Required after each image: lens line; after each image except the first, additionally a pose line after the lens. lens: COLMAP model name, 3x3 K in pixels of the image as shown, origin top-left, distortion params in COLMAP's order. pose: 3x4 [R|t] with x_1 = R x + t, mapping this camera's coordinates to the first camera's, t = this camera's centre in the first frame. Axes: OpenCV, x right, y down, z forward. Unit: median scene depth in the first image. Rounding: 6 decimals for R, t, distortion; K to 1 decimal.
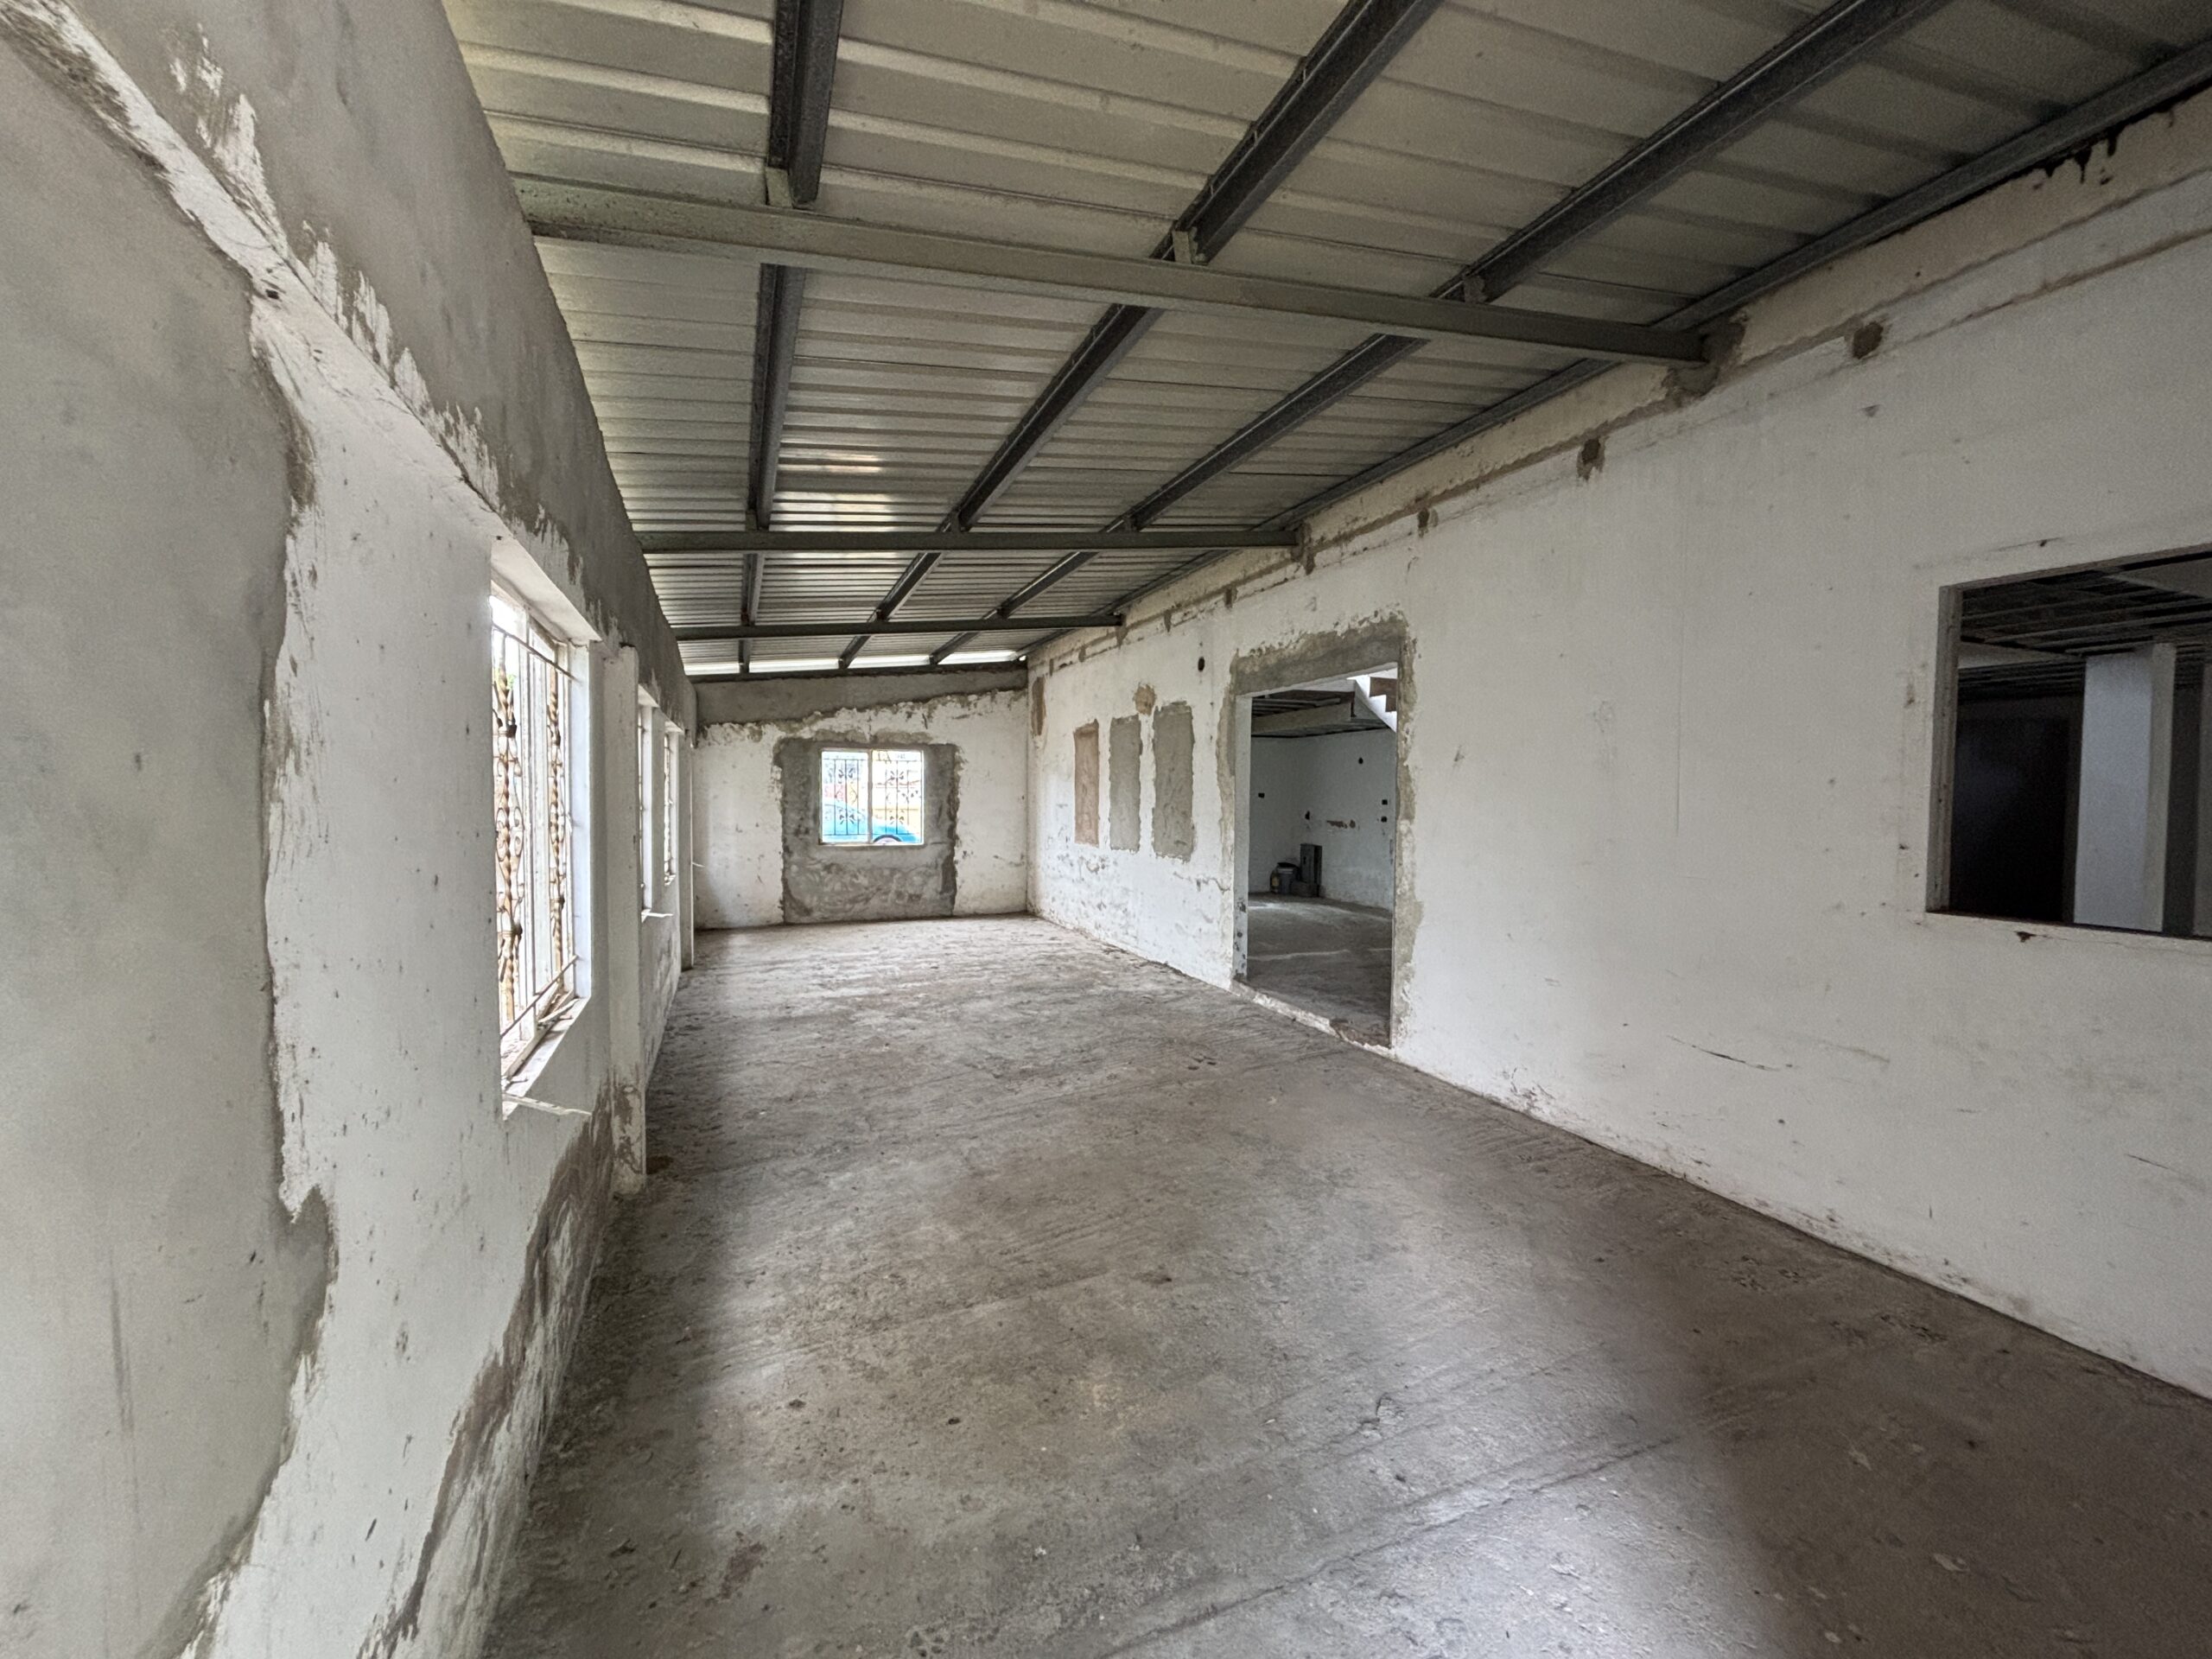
lens RADIAL K [[887.8, 0, 1105.8], [0, 887.8, 824.3], [0, 0, 1]] dist [0.002346, -0.000680]
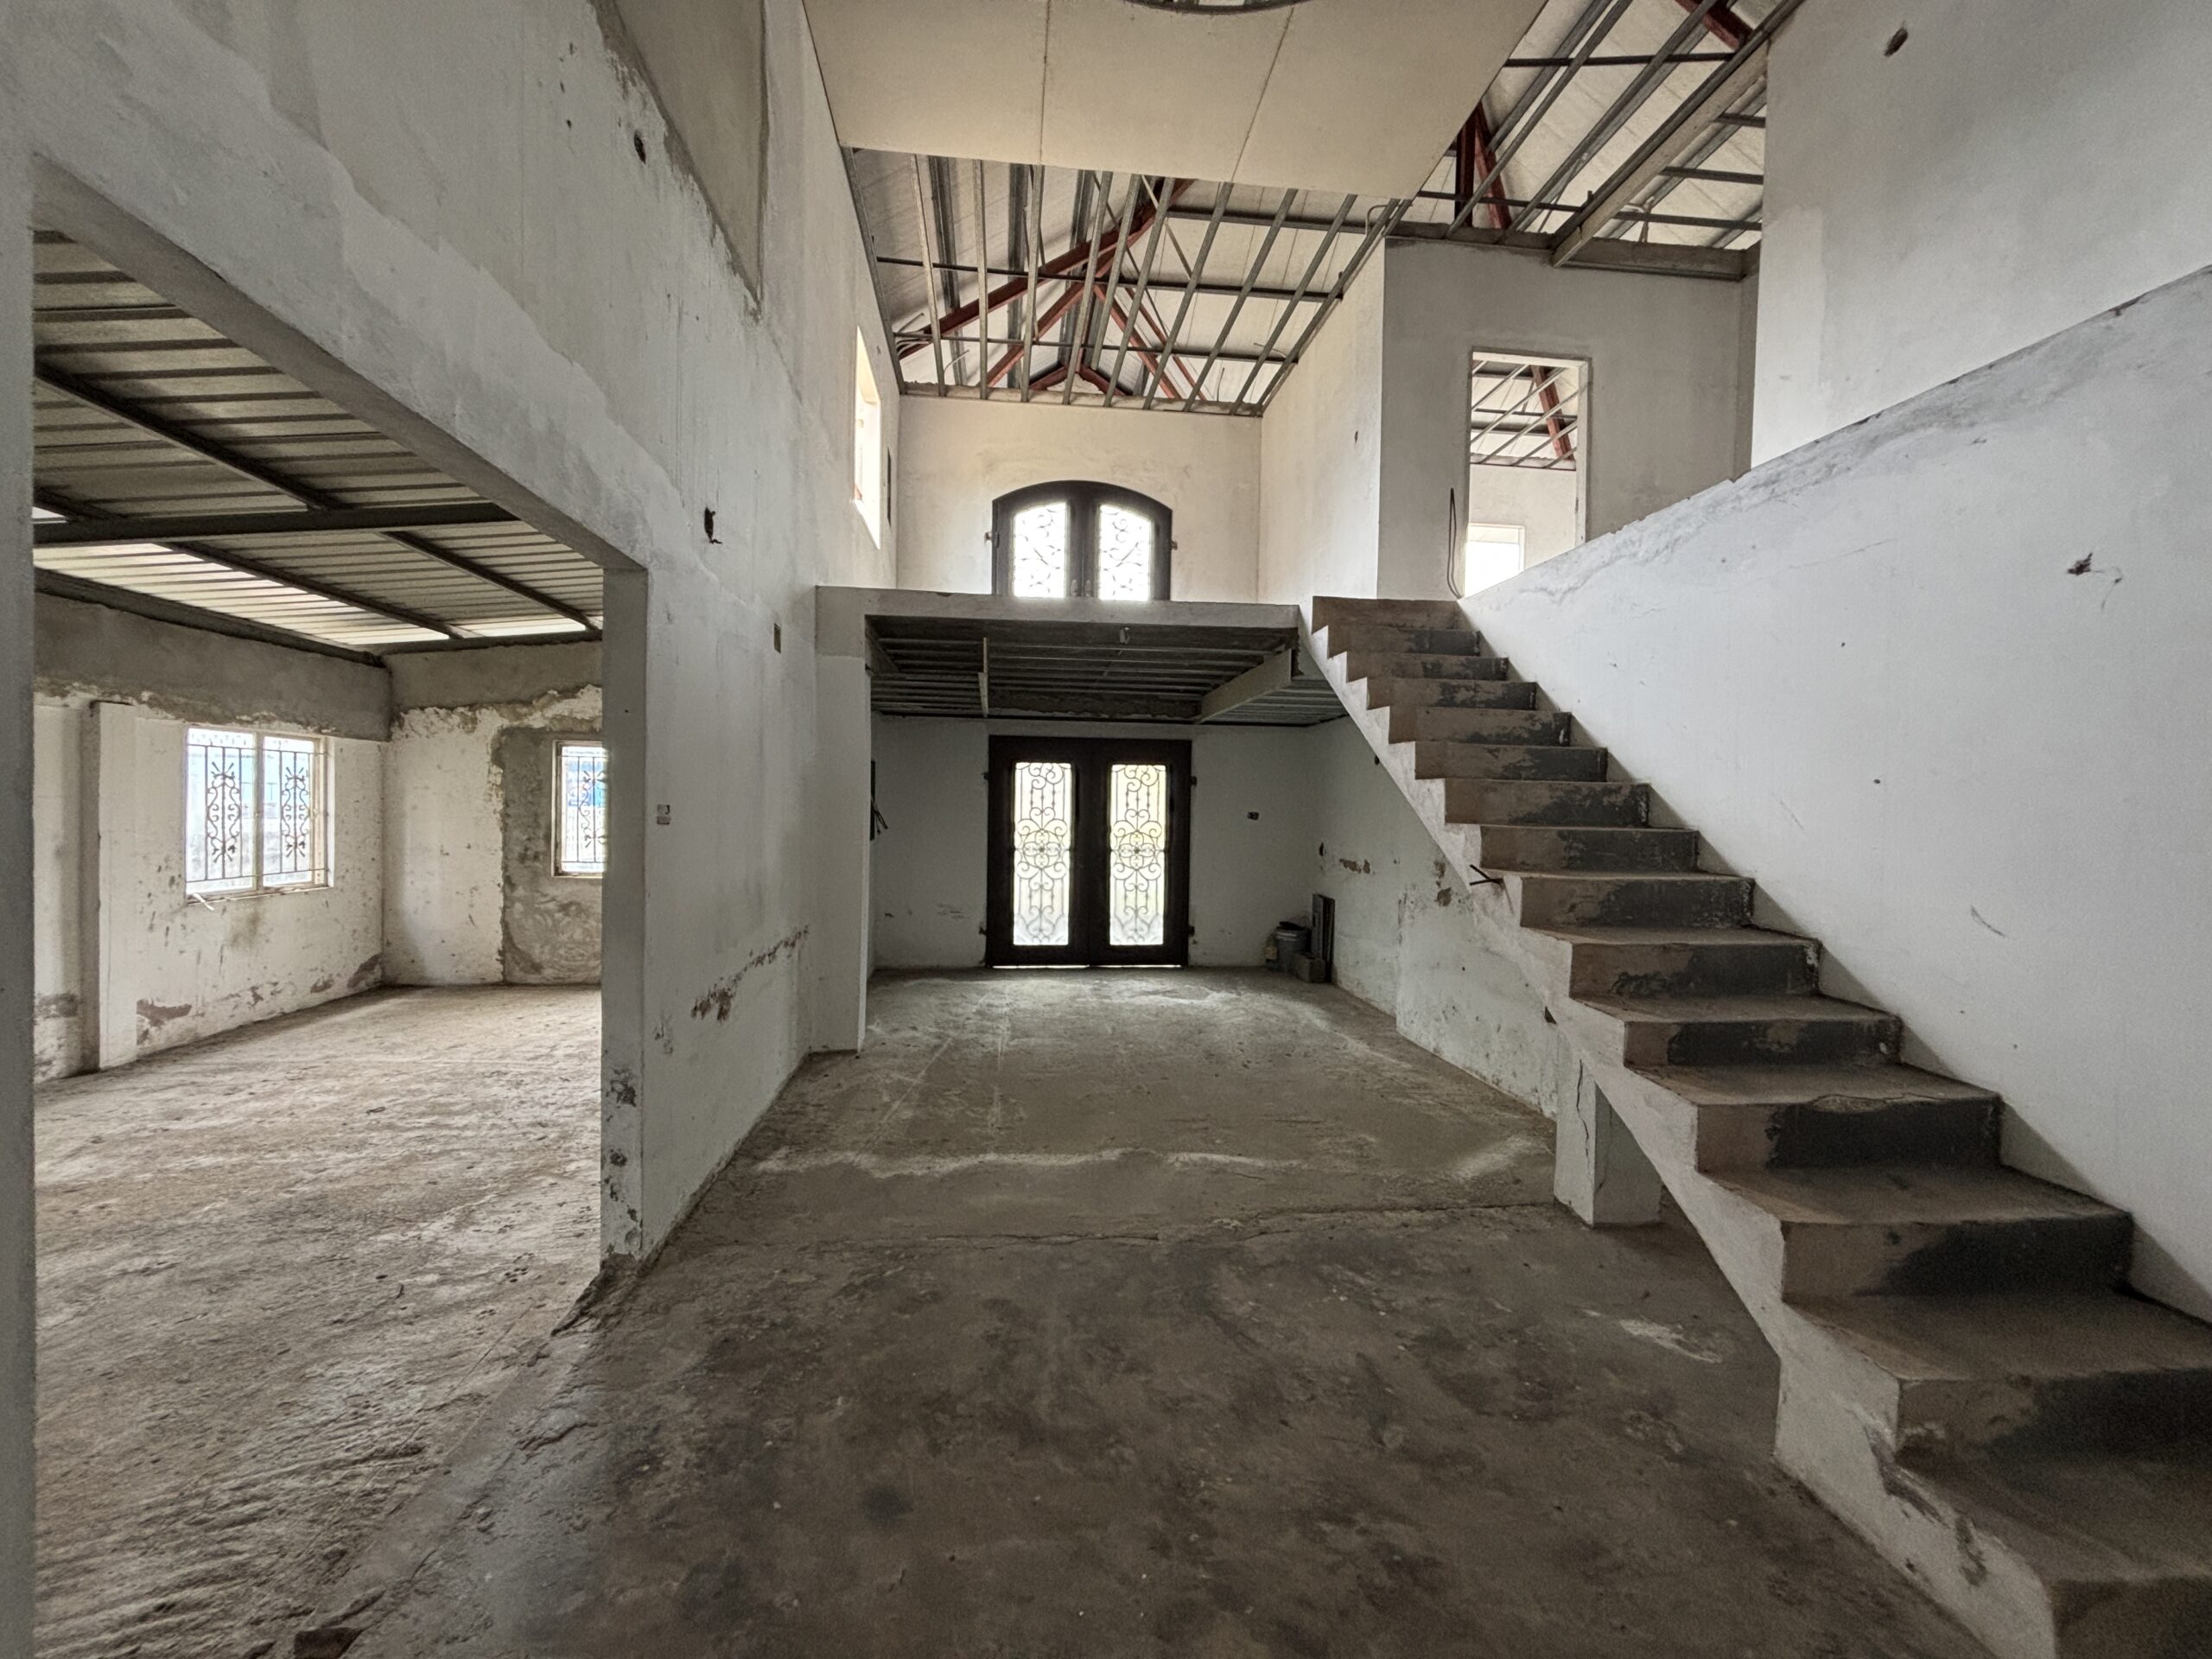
lens RADIAL K [[887.8, 0, 1108.4], [0, 887.8, 821.1], [0, 0, 1]] dist [0.002346, -0.000680]
pose [[0.961643, 0.016704, -0.273796, 0.309459], [-0.022452, 0.999588, -0.017872, -0.018470], [0.273385, 0.023334, 0.961622, 0.434690]]
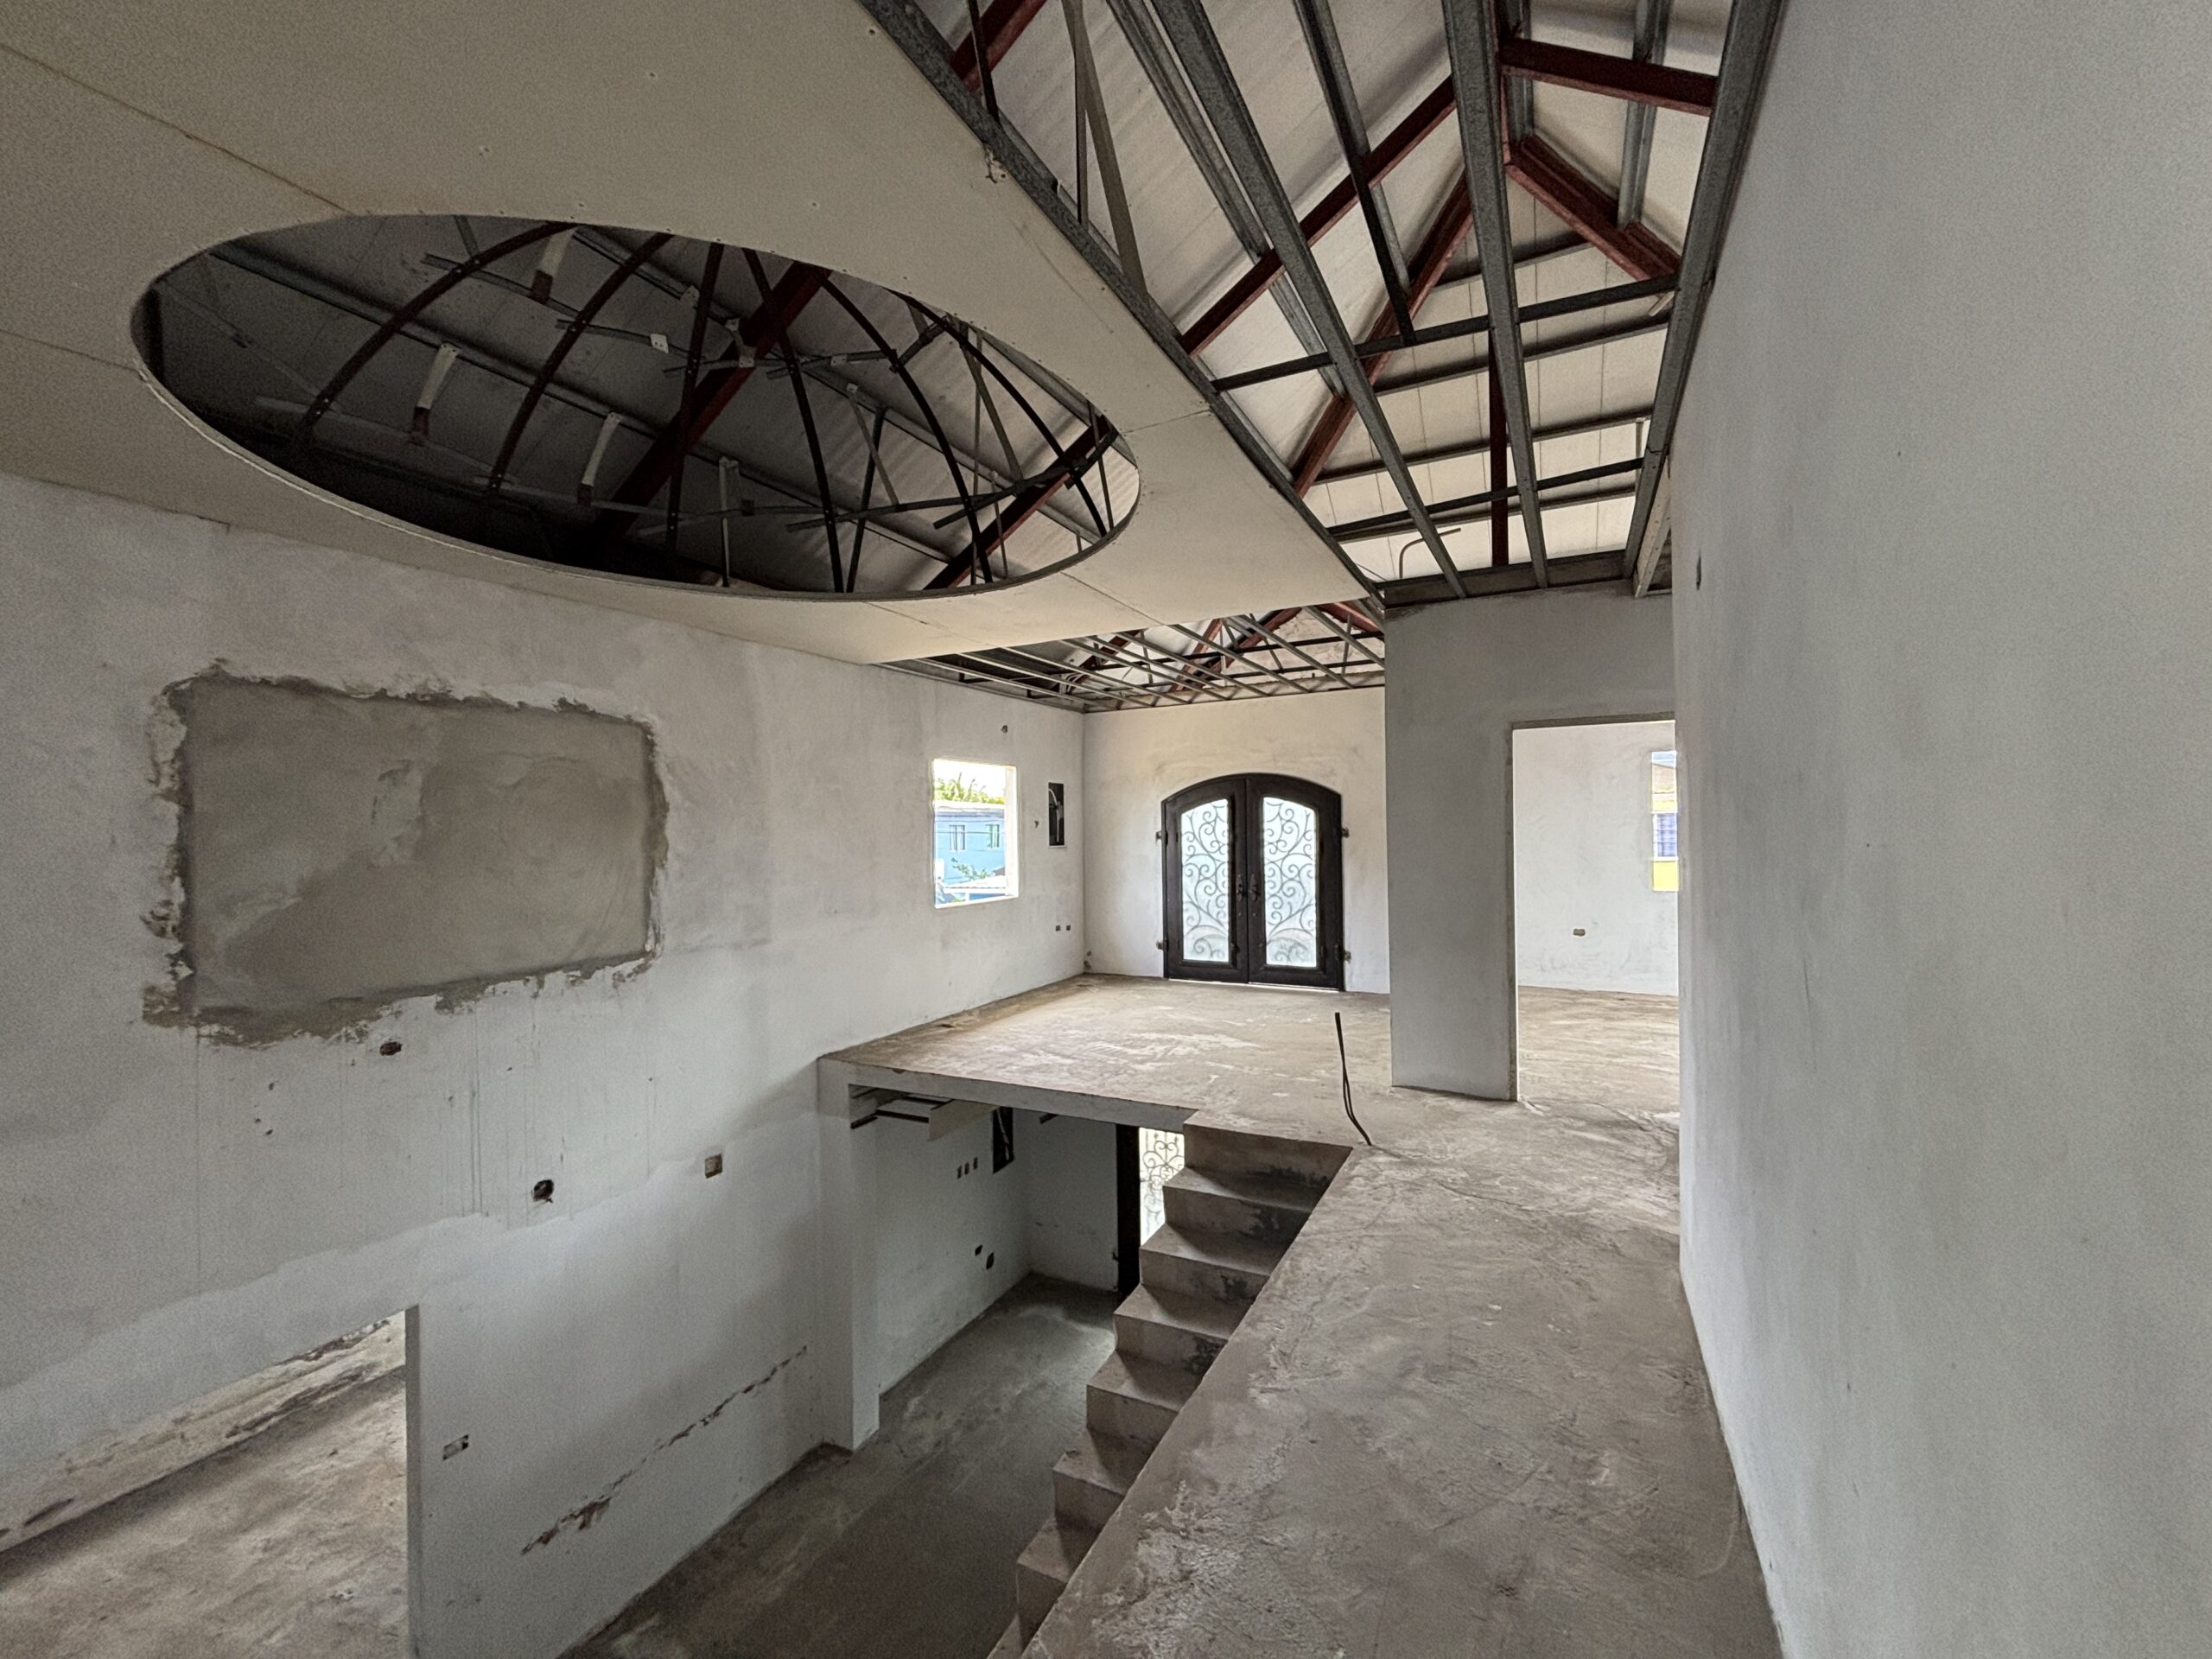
lens RADIAL K [[887.8, 0, 1105.1], [0, 887.8, 820.3], [0, 0, 1]] dist [0.002346, -0.000680]
pose [[0.643764, -0.021888, -0.764911, 0.605014], [-0.011220, 0.999213, -0.038036, -0.292366], [0.765141, 0.033069, 0.643012, 0.615701]]
